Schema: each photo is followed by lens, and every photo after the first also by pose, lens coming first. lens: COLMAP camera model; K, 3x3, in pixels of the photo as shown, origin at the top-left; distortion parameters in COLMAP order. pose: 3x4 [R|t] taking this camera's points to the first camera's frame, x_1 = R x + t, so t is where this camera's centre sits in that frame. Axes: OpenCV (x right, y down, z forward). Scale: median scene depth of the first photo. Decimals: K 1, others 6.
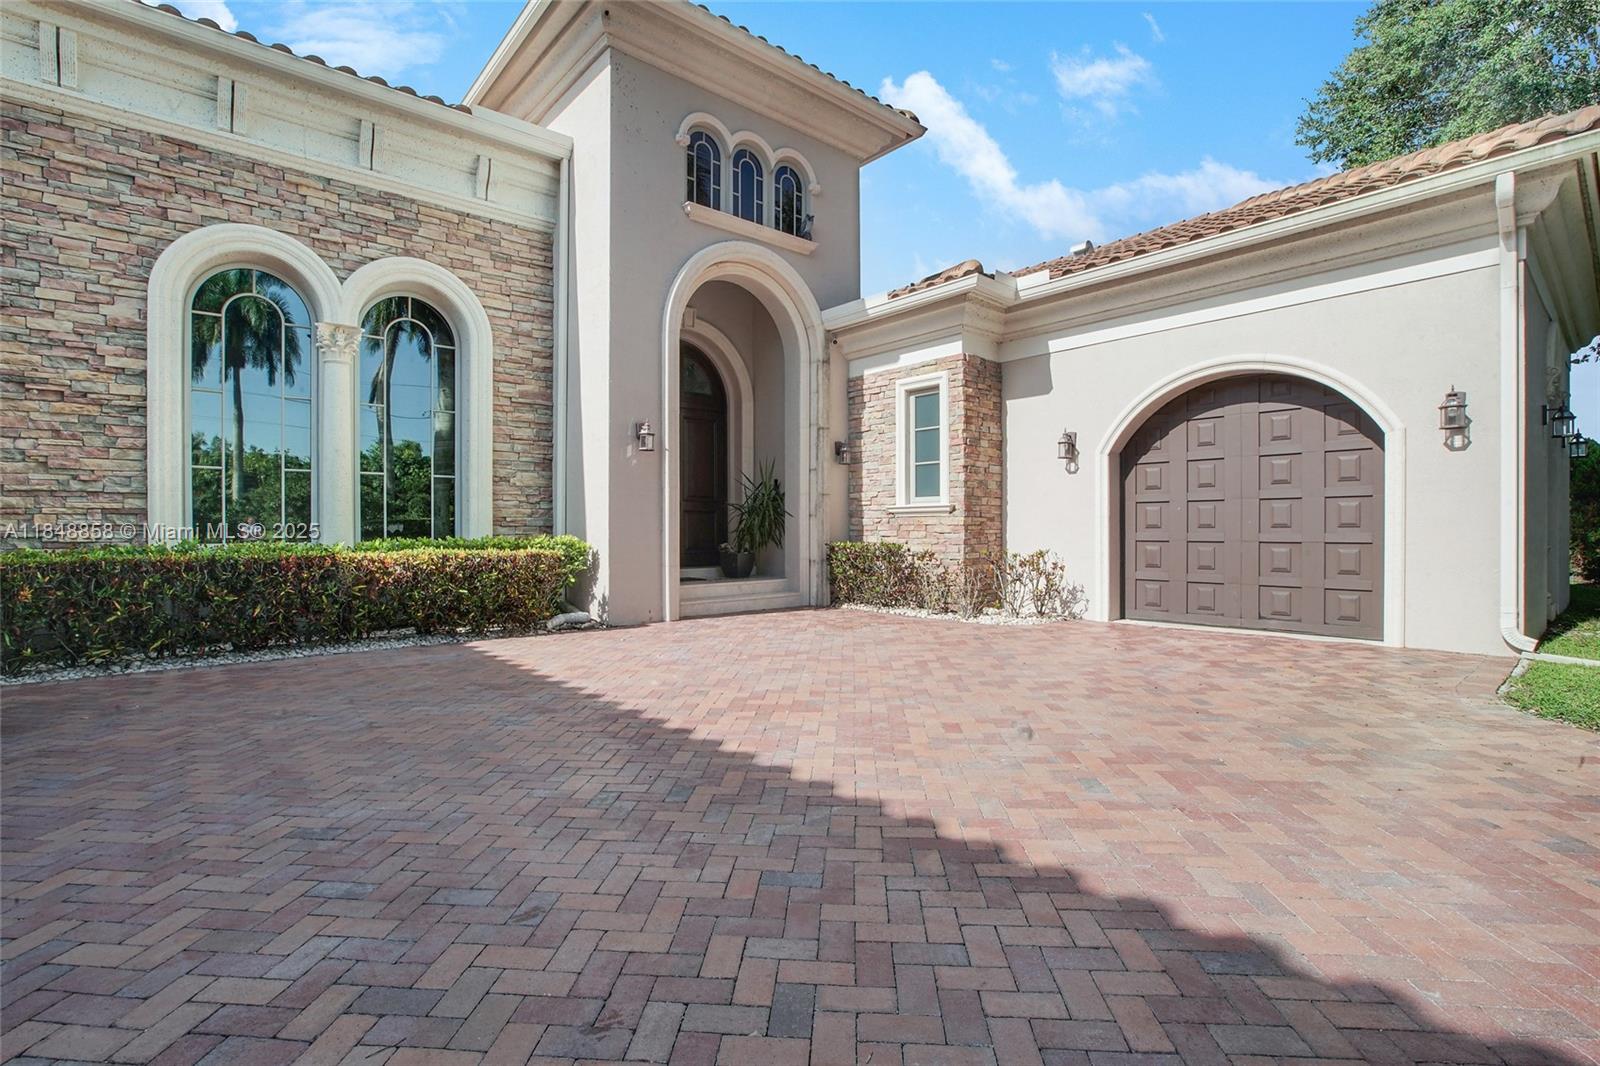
lens RADIAL K [[746.1, 0, 791.7], [0, 746.1, 526.6], [0, 0, 1]] dist [-0.050510, 0.020249]
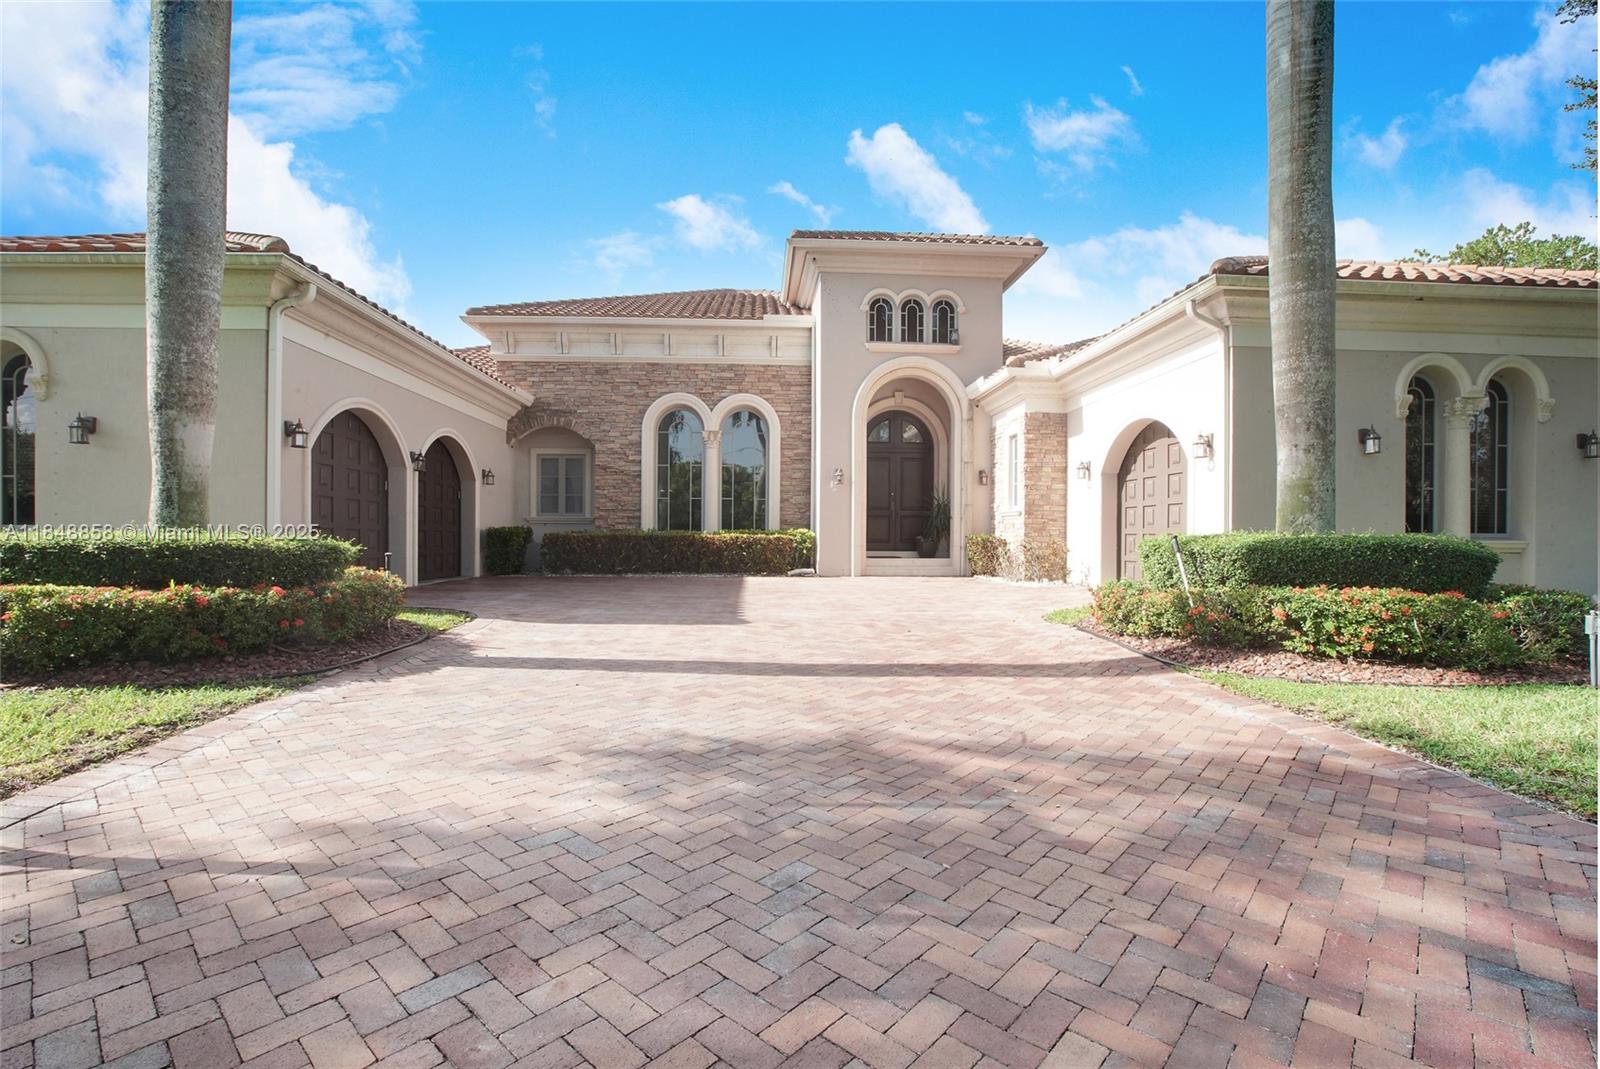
lens RADIAL K [[746.1, 0, 791.7], [0, 746.1, 528.1], [0, 0, 1]] dist [-0.050510, 0.020249]
pose [[0.794185, 0.002931, -0.607669, 0.792002], [-0.008105, 0.999951, -0.005770, 0.019873], [0.607622, 0.009508, 0.794170, -0.522888]]
